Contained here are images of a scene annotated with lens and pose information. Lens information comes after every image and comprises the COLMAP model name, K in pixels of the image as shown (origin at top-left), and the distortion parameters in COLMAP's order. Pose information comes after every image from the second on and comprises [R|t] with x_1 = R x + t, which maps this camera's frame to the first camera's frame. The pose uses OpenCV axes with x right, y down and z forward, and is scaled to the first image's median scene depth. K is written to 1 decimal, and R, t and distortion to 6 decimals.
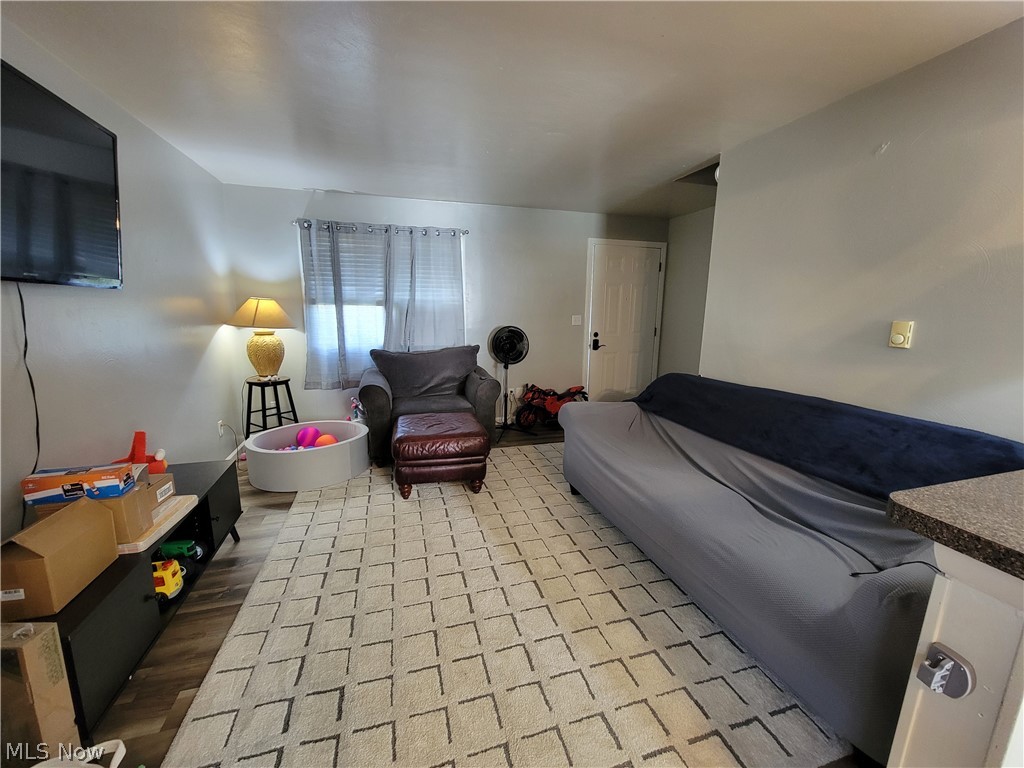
lens RADIAL K [[418.9, 0, 512.5], [0, 418.9, 384.2], [0, 0, 1]] dist [-0.007594, 0.001209]
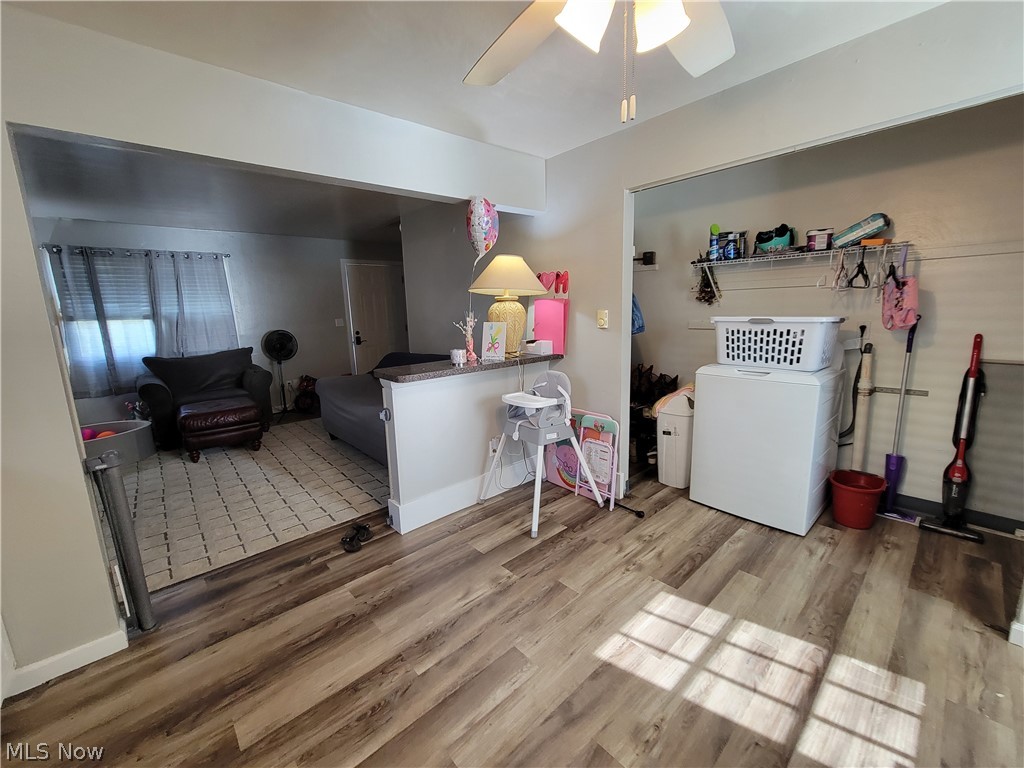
lens RADIAL K [[418.9, 0, 508.9], [0, 418.9, 382.2], [0, 0, 1]] dist [-0.007594, 0.001209]
pose [[0.905987, -0.113137, 0.407906, 0.098260], [0.116460, 0.993054, 0.016767, 0.082624], [-0.406970, 0.032314, 0.912870, -0.454797]]
